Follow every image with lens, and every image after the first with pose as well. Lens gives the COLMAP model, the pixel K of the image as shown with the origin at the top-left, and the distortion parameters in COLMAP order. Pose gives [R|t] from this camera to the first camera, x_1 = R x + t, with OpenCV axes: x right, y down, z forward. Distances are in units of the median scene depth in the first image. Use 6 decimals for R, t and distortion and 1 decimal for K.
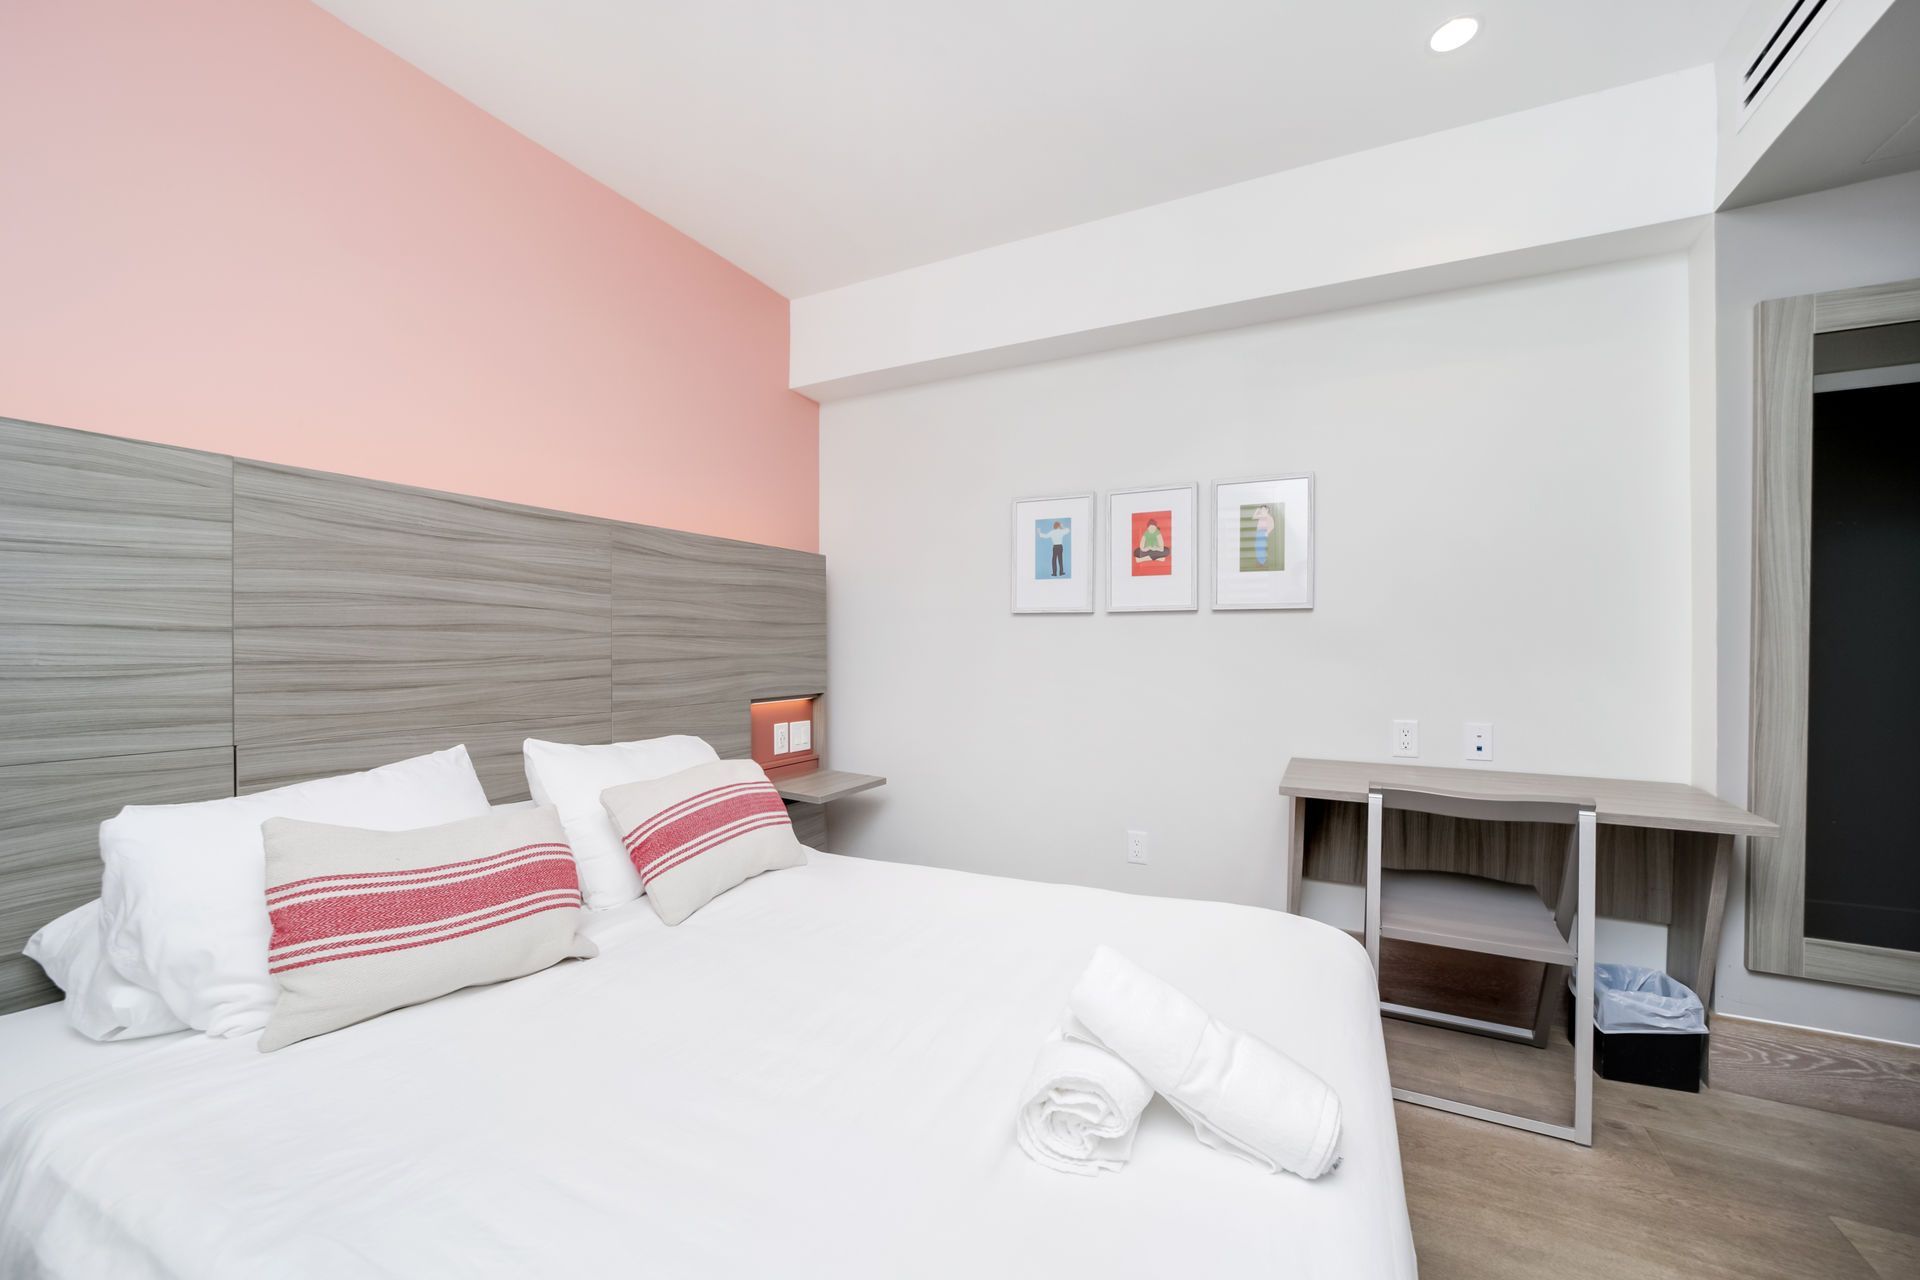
lens RADIAL K [[757.3, 0, 954.1], [0, 757.3, 652.5], [0, 0, 1]] dist [-0.025894, 0.007246]
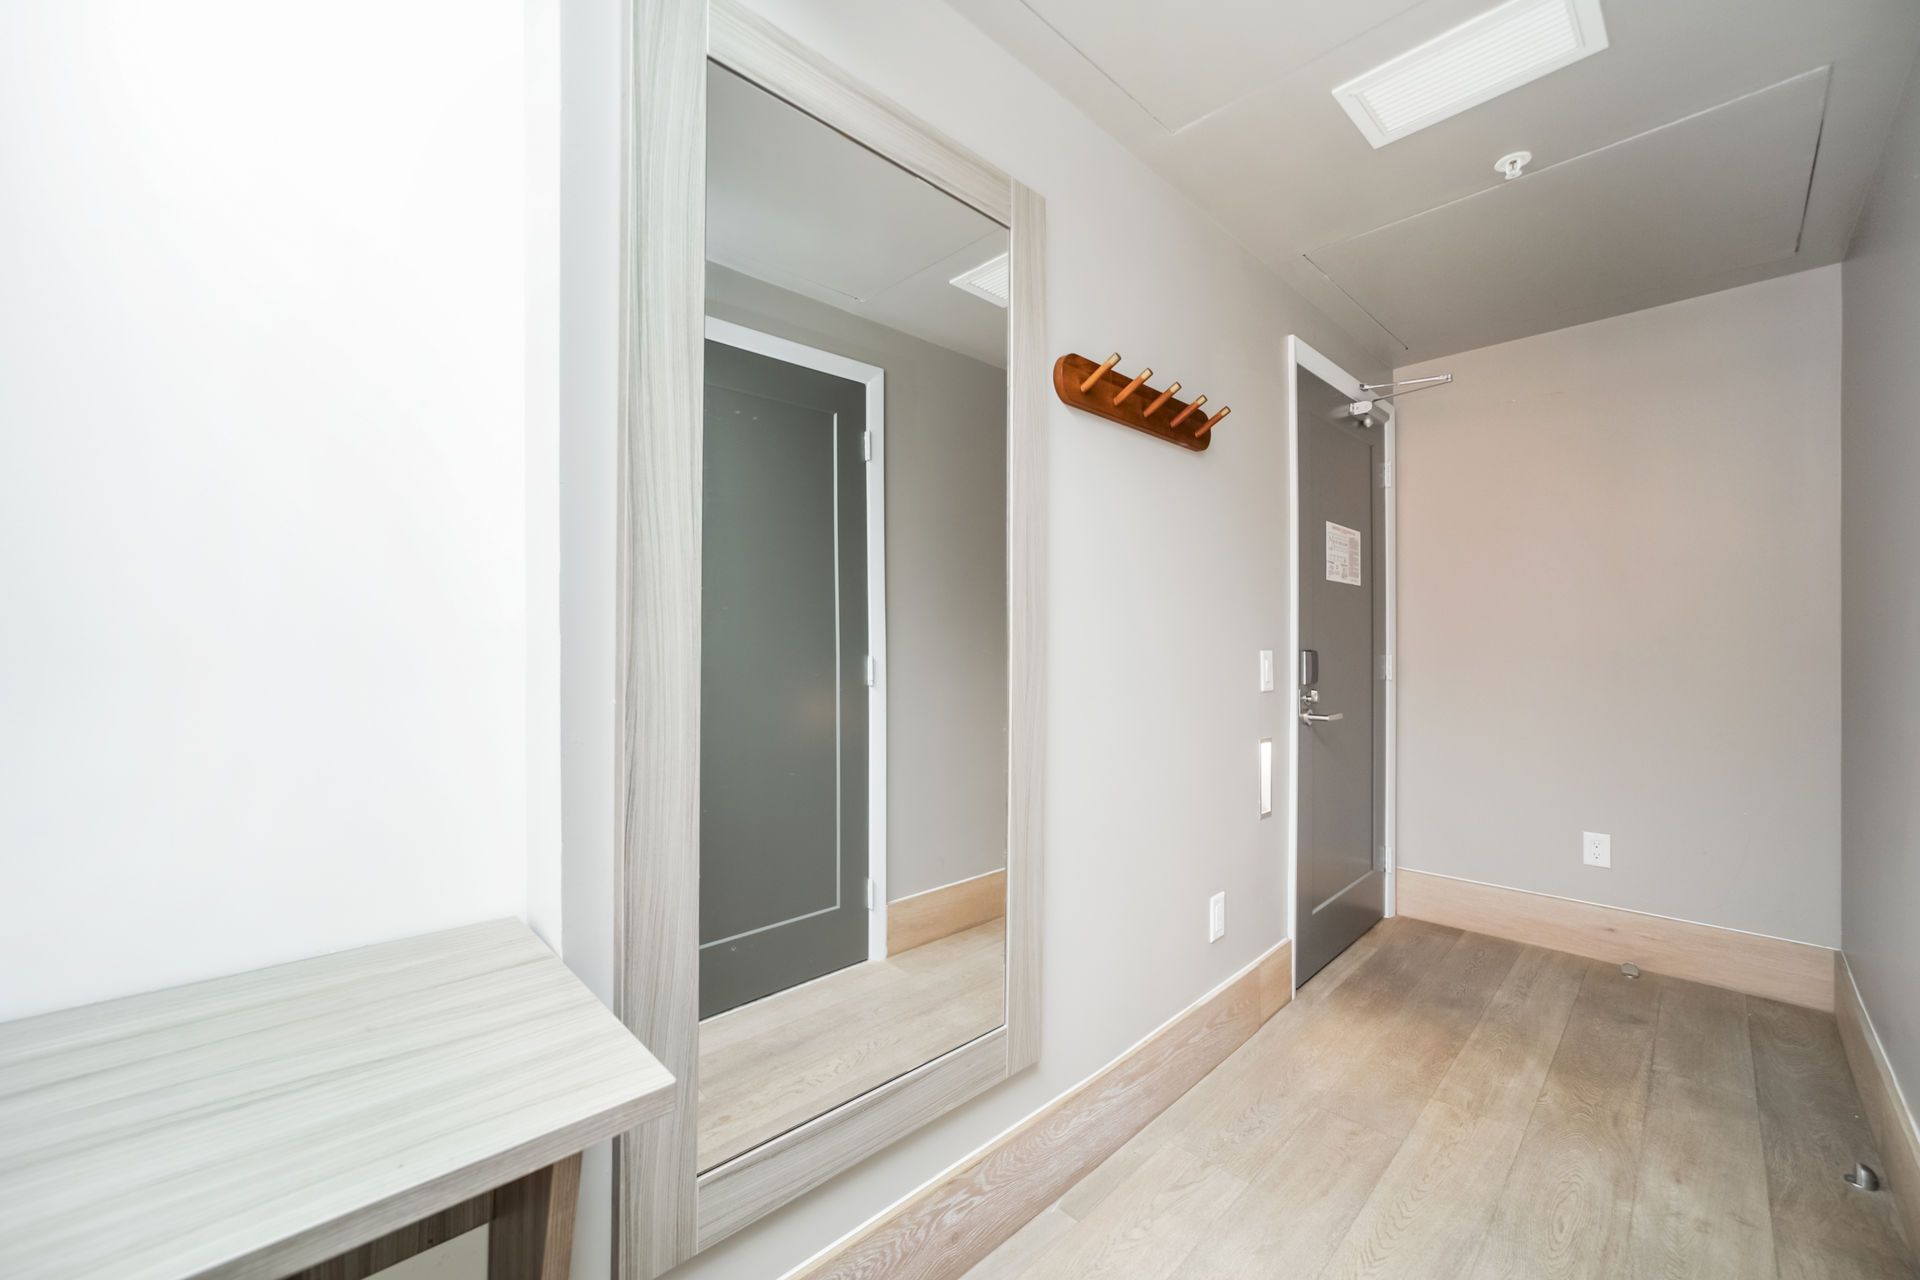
lens RADIAL K [[757.3, 0, 965.1], [0, 757.3, 642.2], [0, 0, 1]] dist [-0.025894, 0.007246]
pose [[0.317828, 0.000337, 0.948148, 0.462078], [0.003732, 0.999992, -0.001607, 0.000072], [-0.948141, 0.004049, 0.317825, 0.426732]]
